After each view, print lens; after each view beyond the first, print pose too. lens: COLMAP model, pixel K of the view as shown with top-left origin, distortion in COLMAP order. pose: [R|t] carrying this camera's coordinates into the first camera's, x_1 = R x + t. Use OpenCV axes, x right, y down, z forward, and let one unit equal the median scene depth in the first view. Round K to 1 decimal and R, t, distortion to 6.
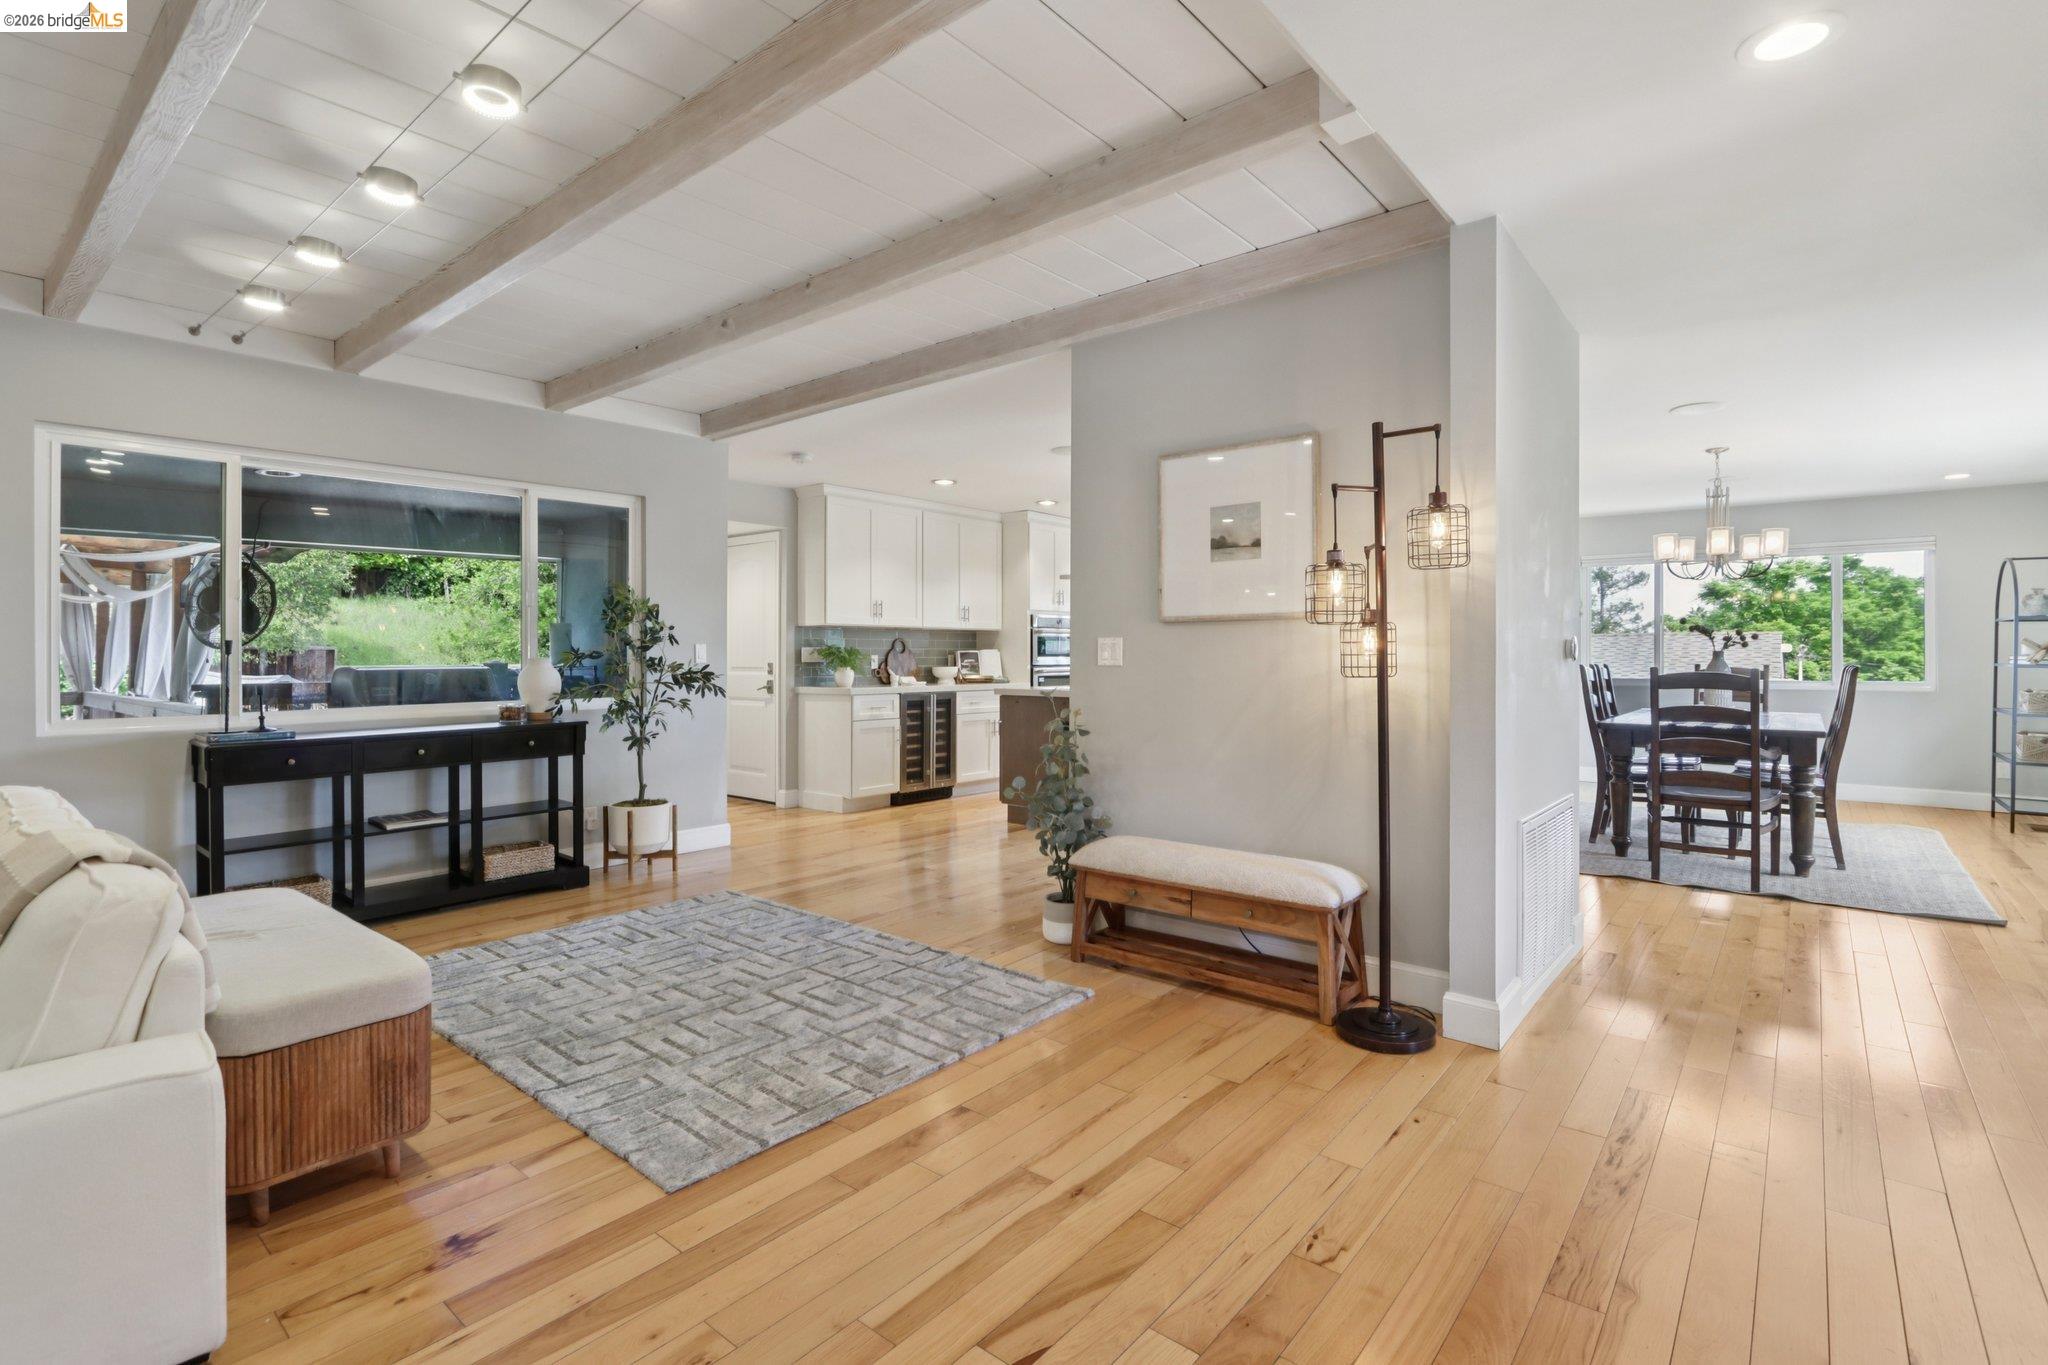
lens RADIAL K [[945.9, 0, 1033.4], [0, 945.9, 653.7], [0, 0, 1]] dist [-0.018208, 0.002352]
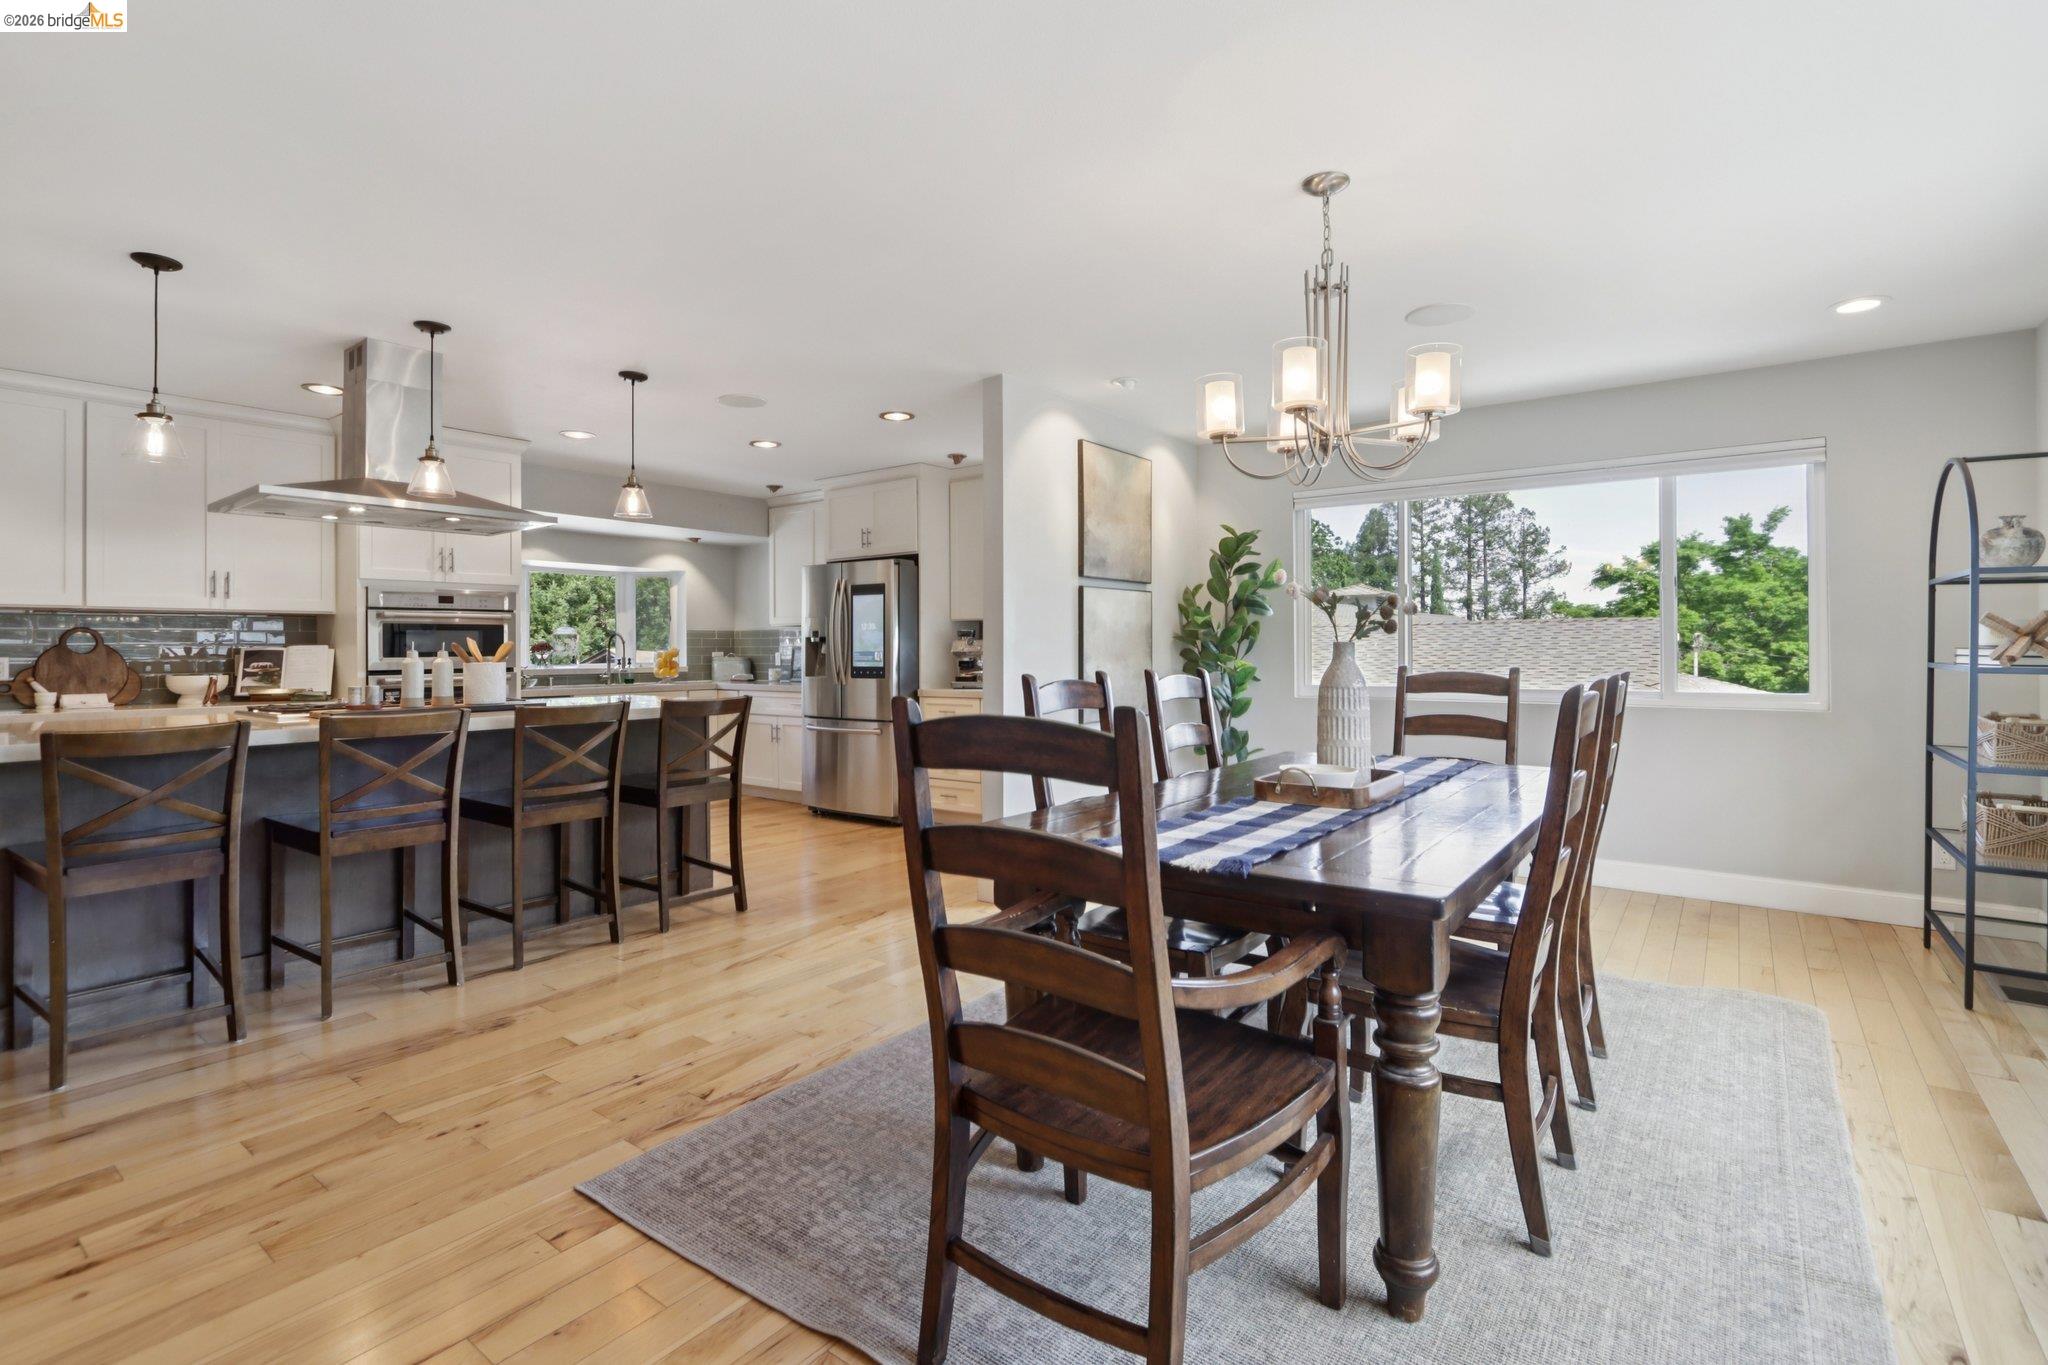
lens RADIAL K [[945.9, 0, 1044.2], [0, 945.9, 642.7], [0, 0, 1]] dist [-0.018208, 0.002352]
pose [[0.998557, -0.004720, 0.053486, 0.455894], [0.005008, 0.999974, -0.005261, -0.000990], [-0.053460, 0.005522, 0.998555, 0.451869]]
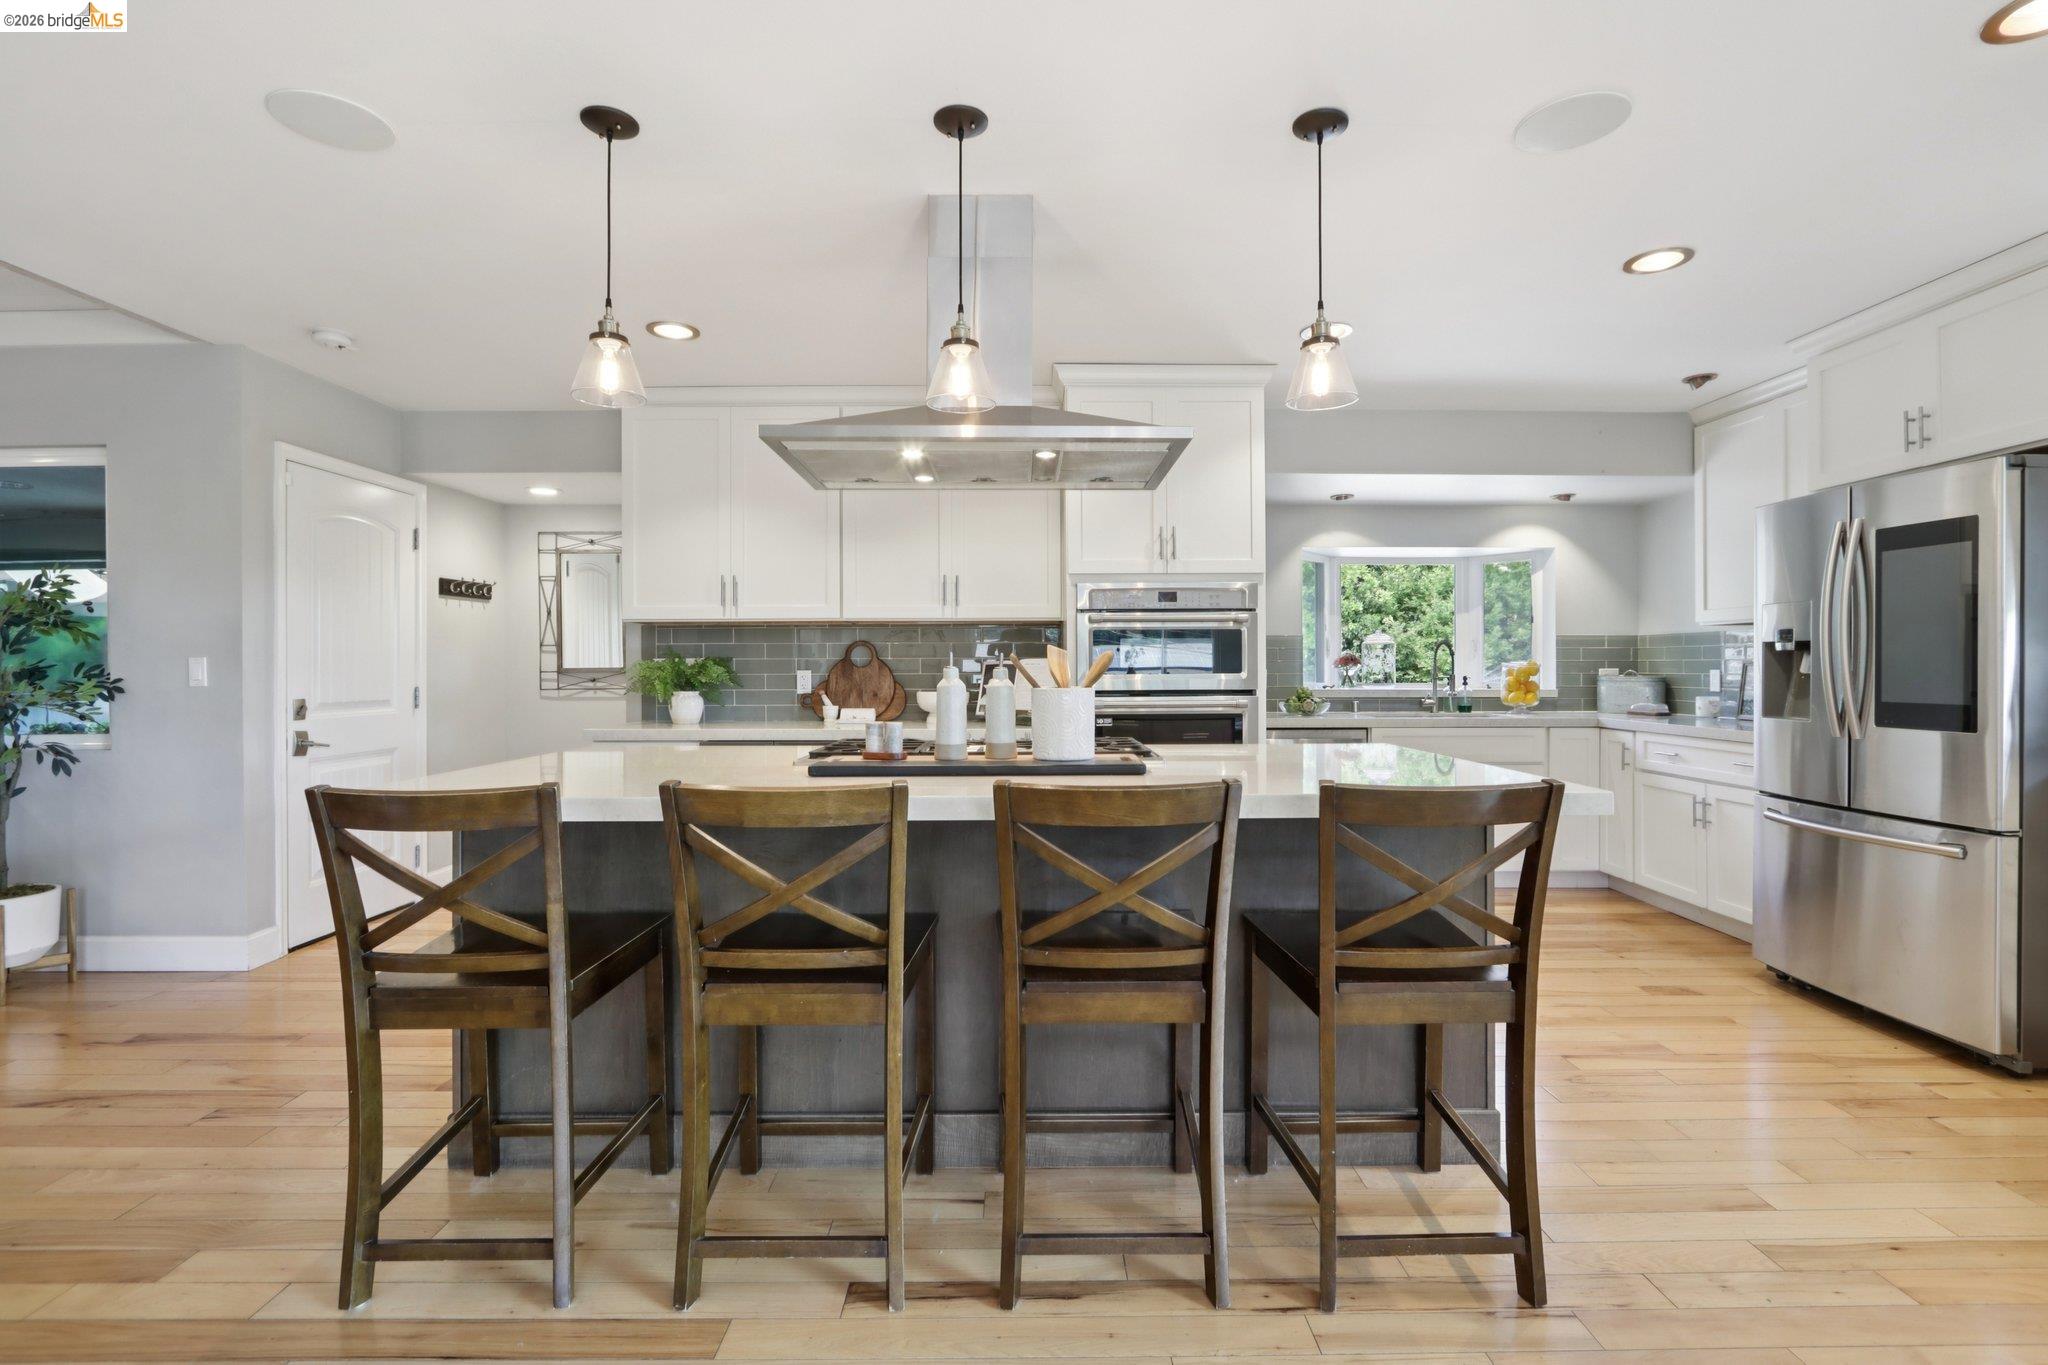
lens RADIAL K [[945.9, 0, 1029.3], [0, 945.9, 667.9], [0, 0, 1]] dist [-0.018208, 0.002352]
pose [[0.639228, 0.000500, -0.769017, 0.400675], [0.002677, 0.999992, 0.002875, -0.001339], [0.769012, -0.003897, 0.639222, 0.792929]]
